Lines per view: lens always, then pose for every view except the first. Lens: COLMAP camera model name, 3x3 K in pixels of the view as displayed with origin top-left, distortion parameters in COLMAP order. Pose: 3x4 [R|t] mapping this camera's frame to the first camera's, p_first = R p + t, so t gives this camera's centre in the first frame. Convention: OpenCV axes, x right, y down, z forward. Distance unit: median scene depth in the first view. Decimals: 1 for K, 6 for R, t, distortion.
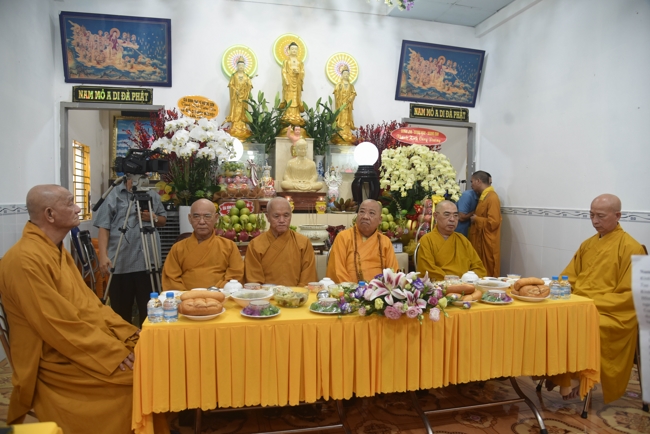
lens RADIAL K [[448.1, 0, 321.1], [0, 448.1, 223.8], [0, 0, 1]] dist [-0.109911, 0.066999]
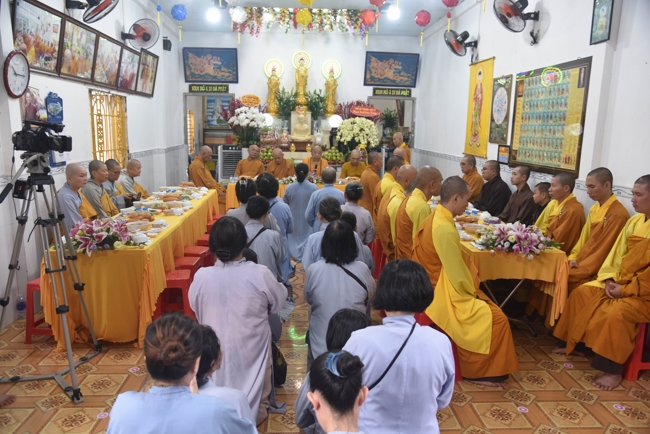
lens RADIAL K [[510.5, 0, 325.0], [0, 510.5, 217.0], [0, 0, 1]] dist [-0.001771, -0.000400]
pose [[0.985201, 0.037563, -0.167235, 0.430387], [-0.018005, 0.992973, 0.116966, -0.002639], [0.170453, -0.112224, 0.978954, -1.192627]]
